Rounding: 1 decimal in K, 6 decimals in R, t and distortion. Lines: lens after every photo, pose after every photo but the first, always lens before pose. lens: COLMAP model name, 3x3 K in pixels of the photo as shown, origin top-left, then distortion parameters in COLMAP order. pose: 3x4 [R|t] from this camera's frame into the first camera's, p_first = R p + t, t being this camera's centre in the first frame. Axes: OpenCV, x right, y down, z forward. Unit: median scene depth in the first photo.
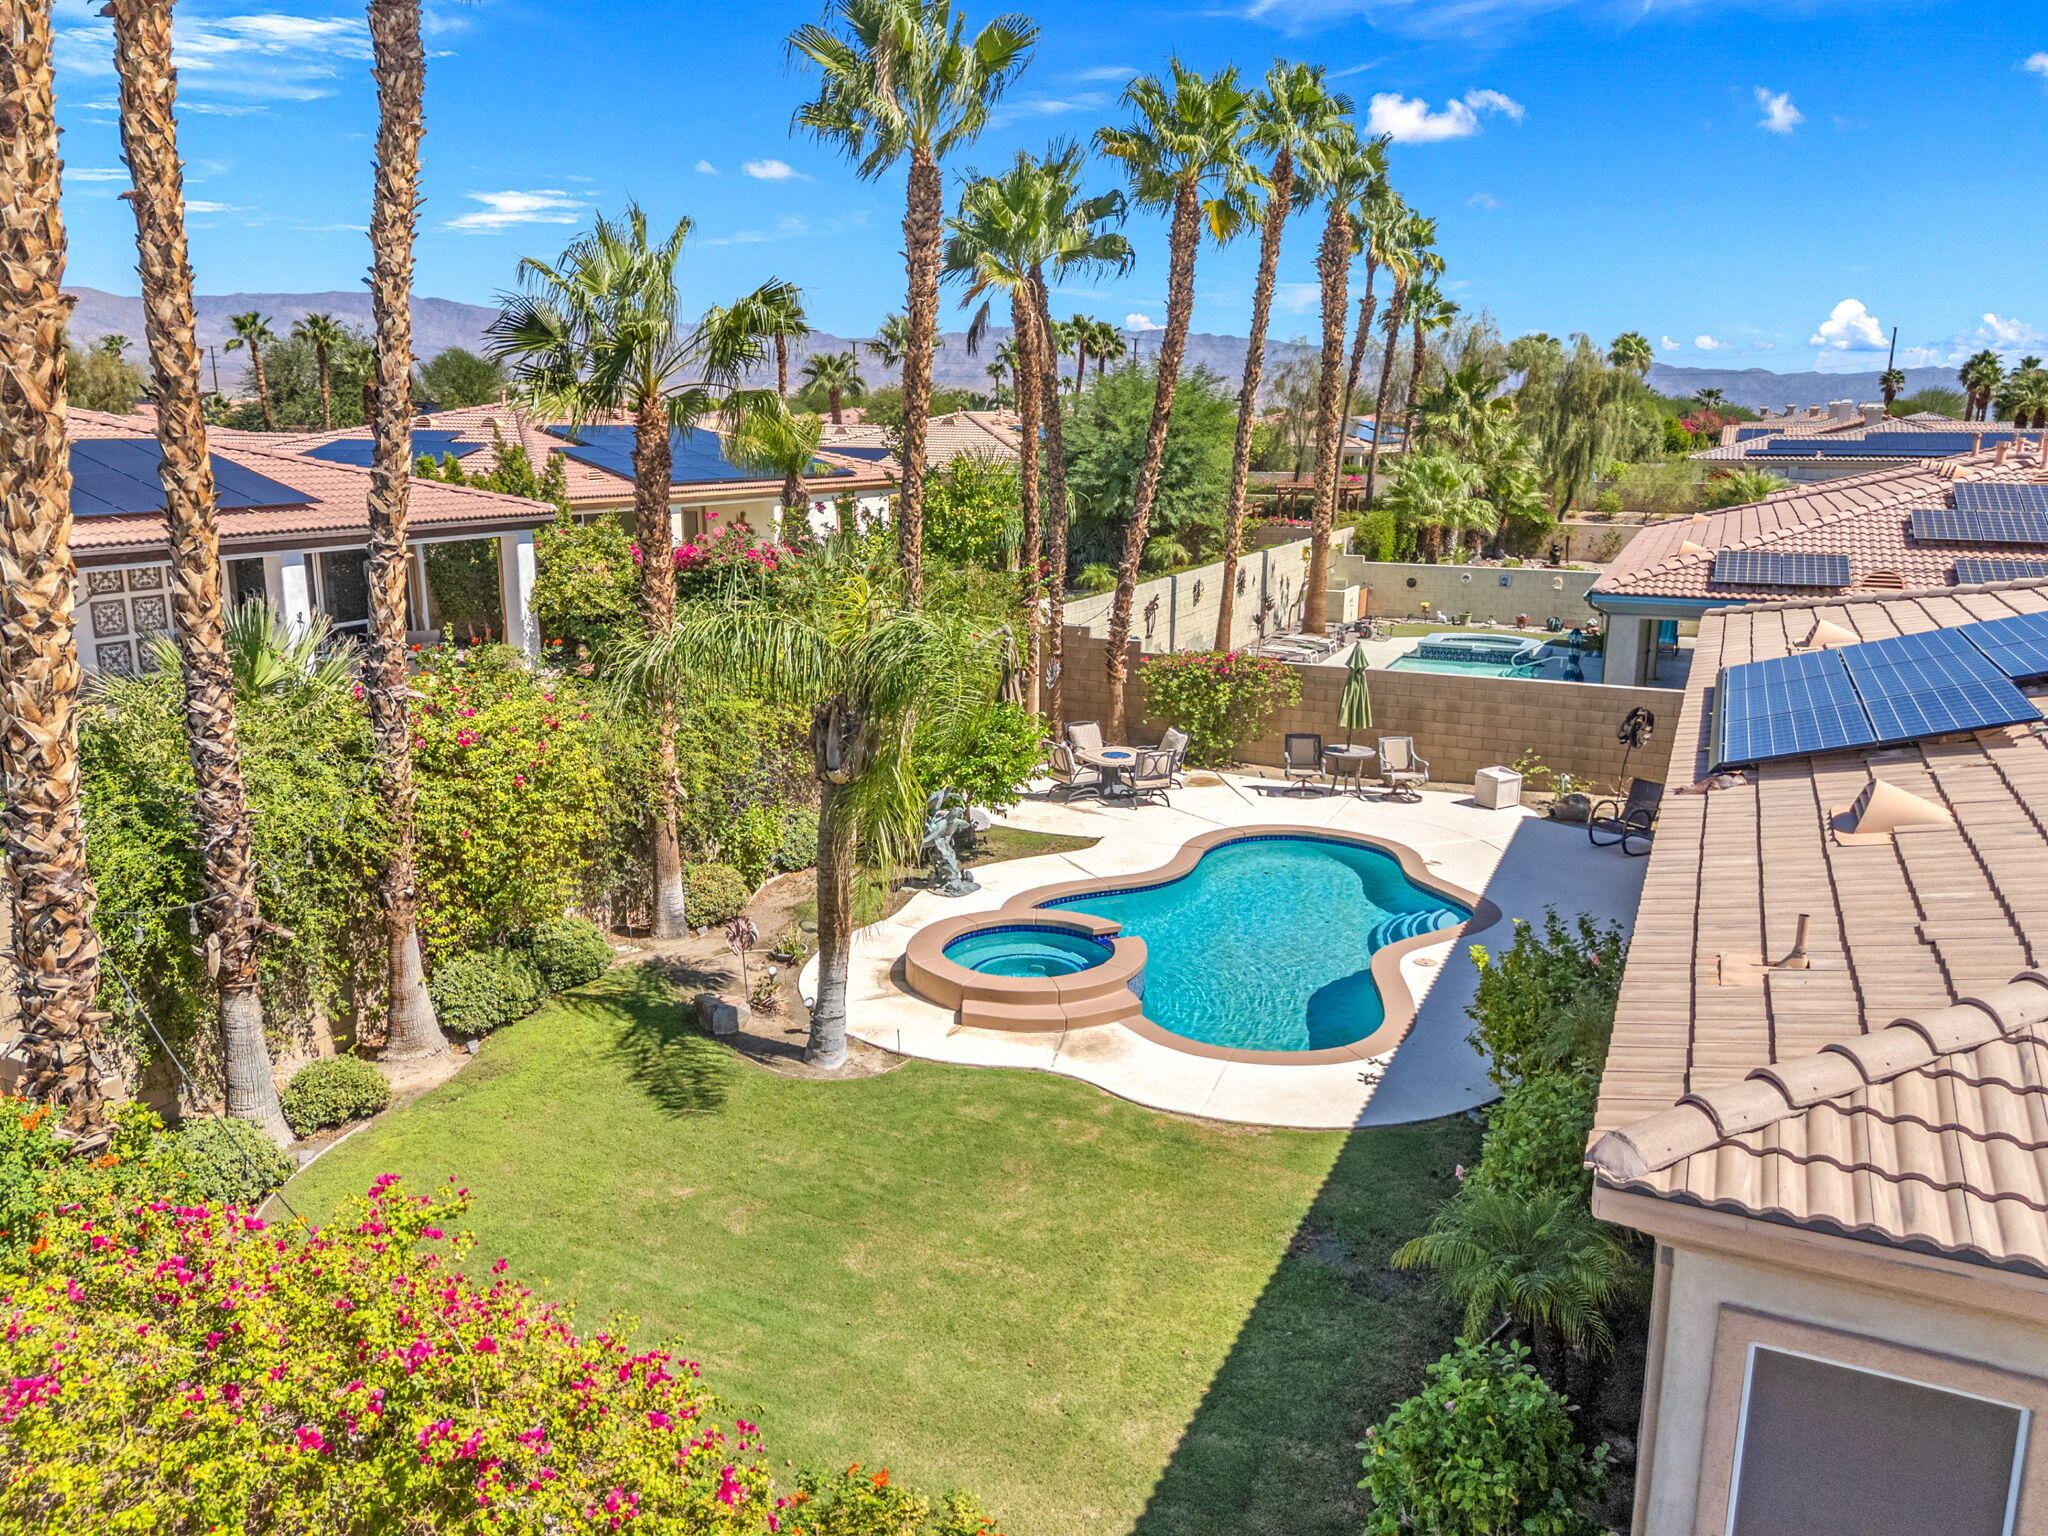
lens RADIAL K [[1528.0, 0, 979.1], [0, 1528.0, 709.6], [0, 0, 1]] dist [0.044914, -0.002067]
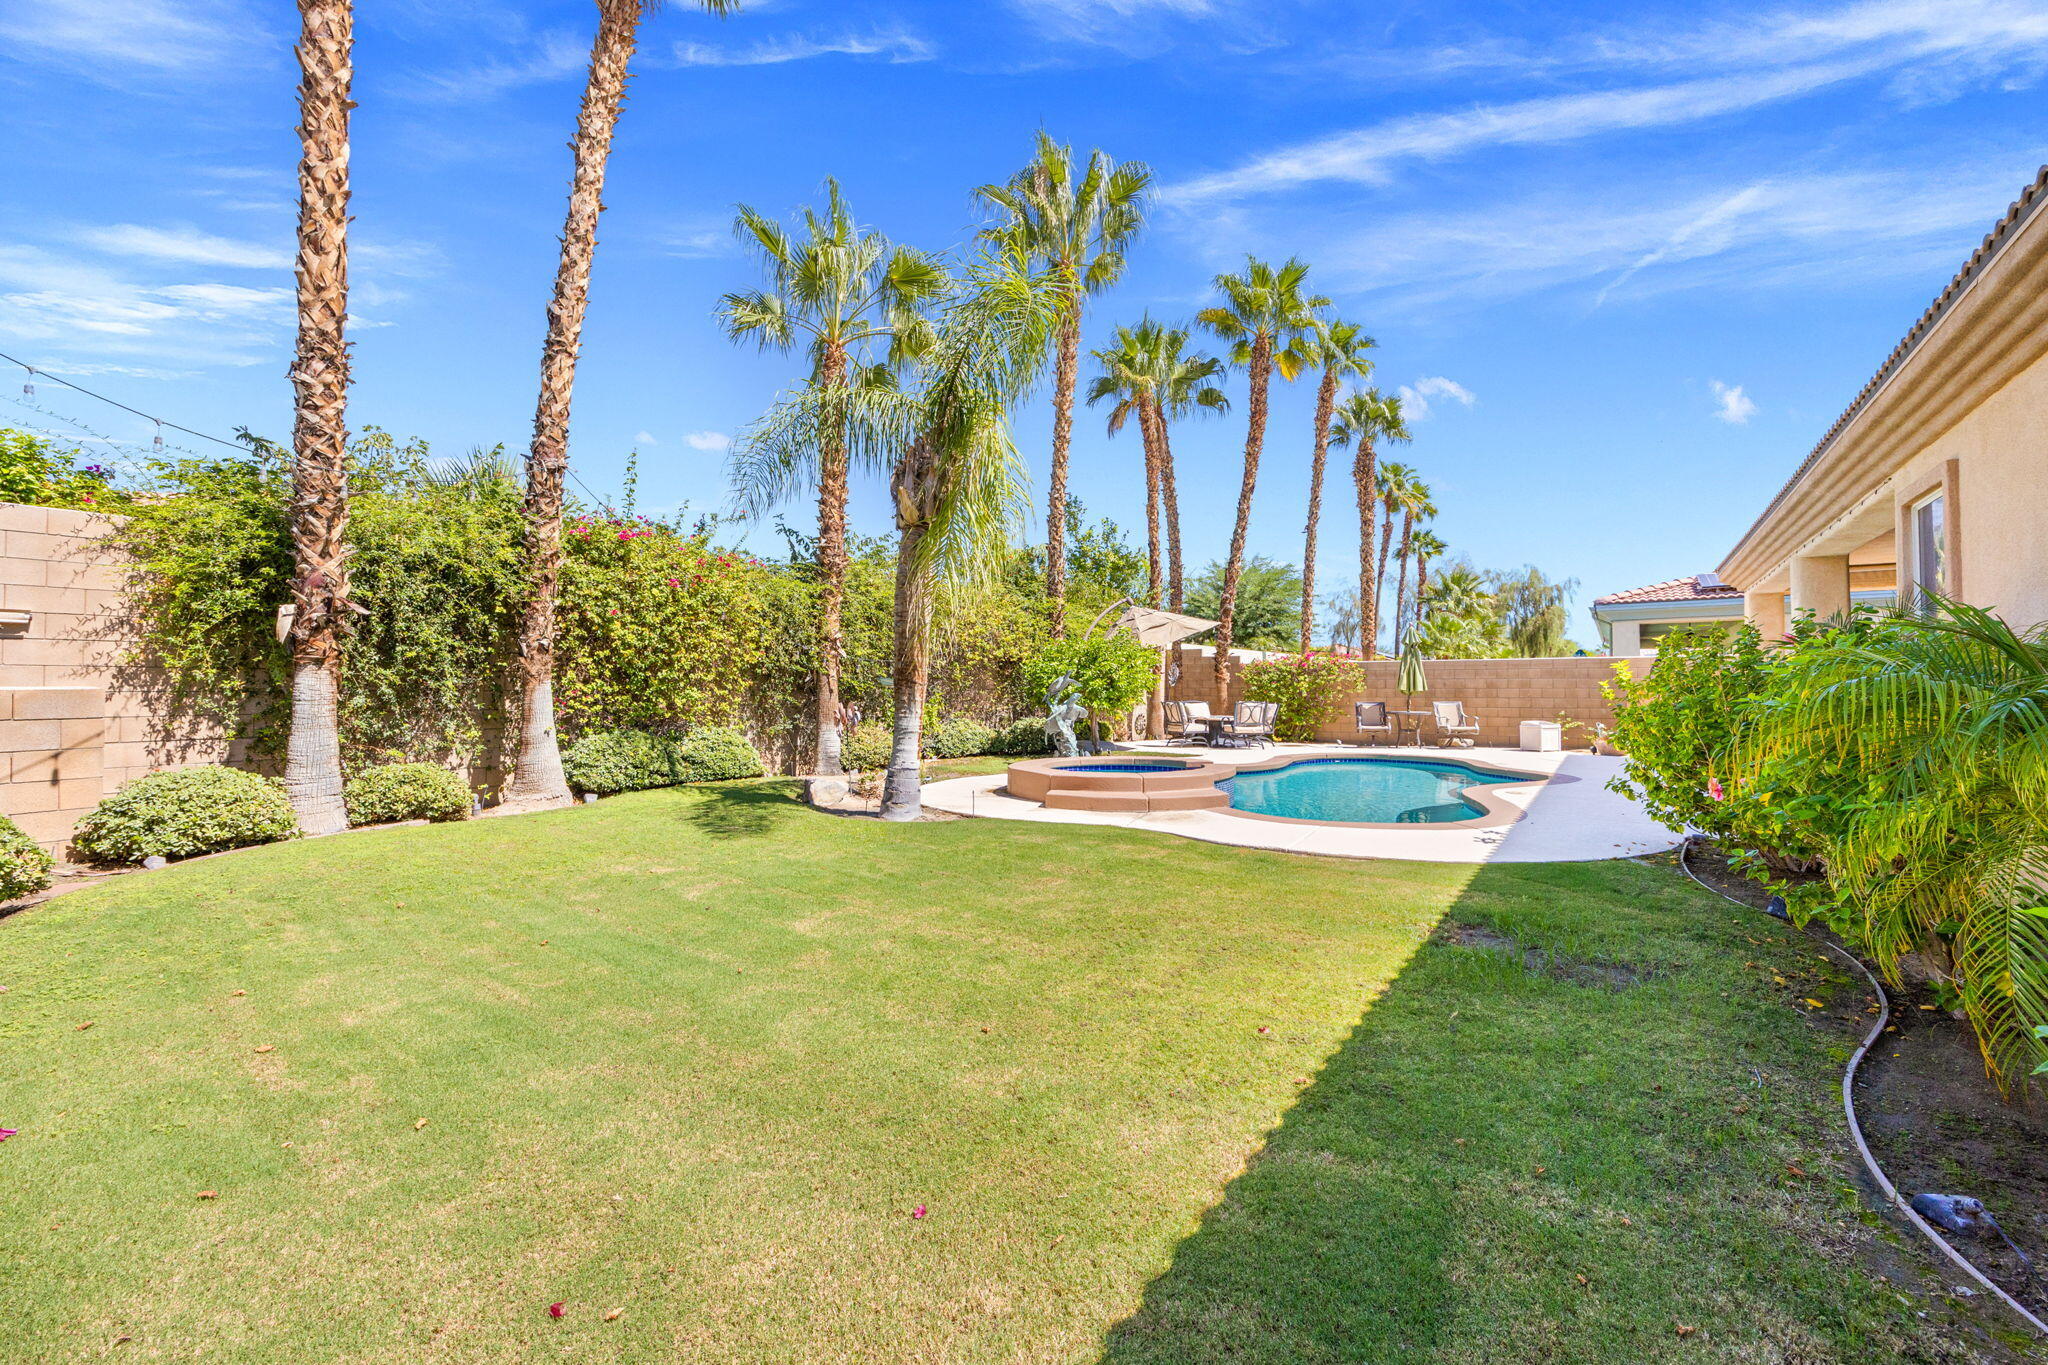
lens RADIAL K [[840.2, 0, 1025.2], [0, 840.2, 653.3], [0, 0, 1]] dist [-0.000544, -0.000019]
pose [[0.987245, -0.005295, -0.159118, 0.074951], [-0.032375, 0.971886, -0.233215, 0.276066], [0.155879, 0.235392, 0.959319, 0.512433]]
